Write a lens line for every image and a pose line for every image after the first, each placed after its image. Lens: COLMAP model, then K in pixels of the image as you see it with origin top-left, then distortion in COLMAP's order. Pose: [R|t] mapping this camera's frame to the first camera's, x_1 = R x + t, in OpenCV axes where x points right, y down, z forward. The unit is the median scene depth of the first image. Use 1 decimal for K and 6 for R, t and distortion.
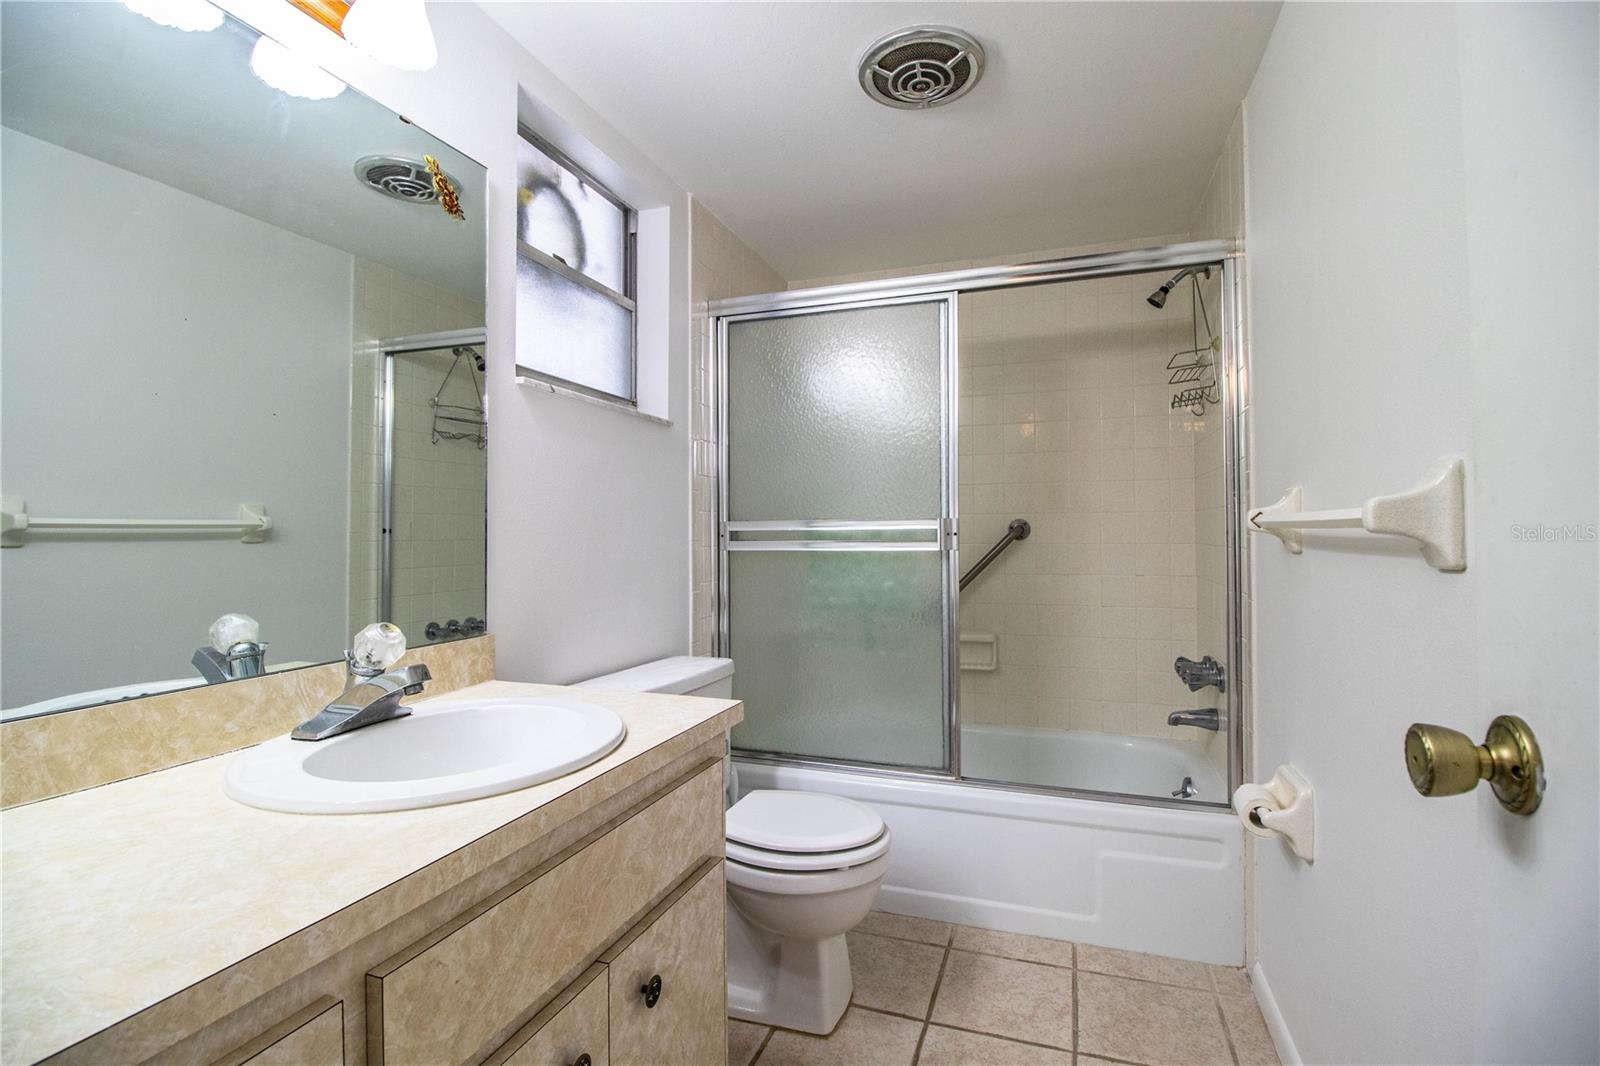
lens RADIAL K [[750.0, 0, 806.8], [0, 750.0, 514.6], [0, 0, 1]] dist [-0.001508, -0.000195]
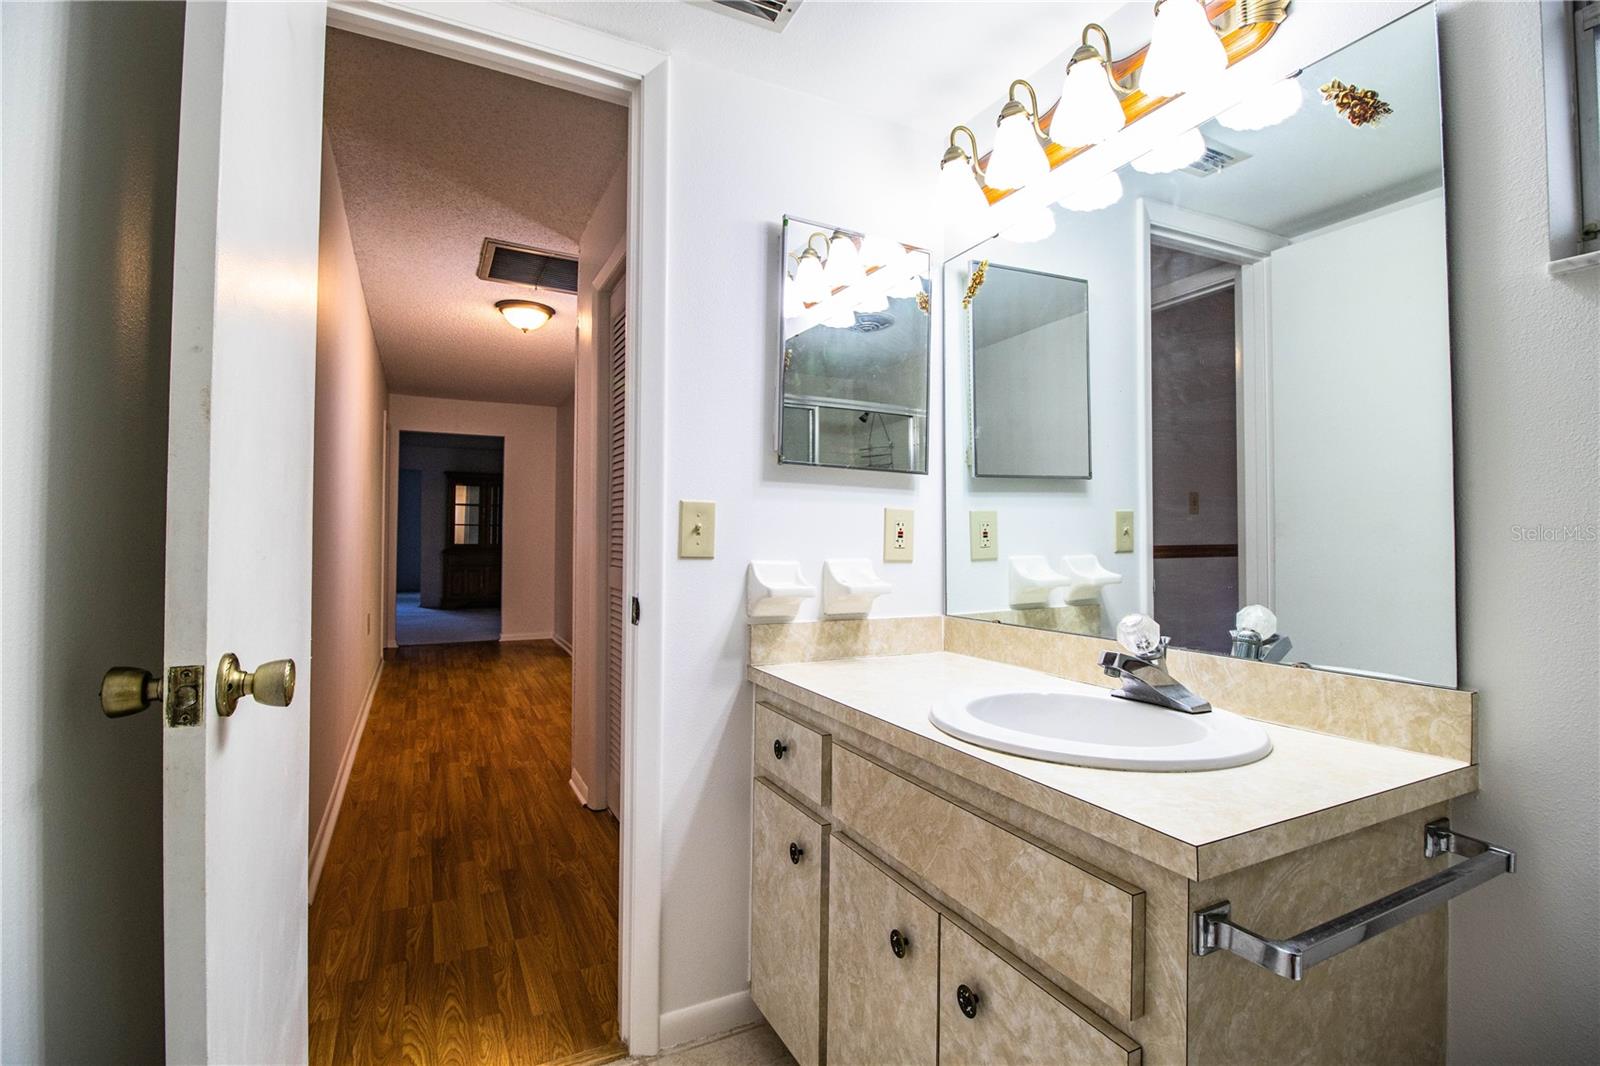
lens RADIAL K [[750.0, 0, 806.8], [0, 750.0, 514.6], [0, 0, 1]] dist [-0.001508, -0.000195]
pose [[-0.685837, -0.016853, -0.727560, 0.723758], [0.015754, 0.999154, -0.037995, 0.035999], [0.727585, -0.037520, -0.684991, 1.681690]]
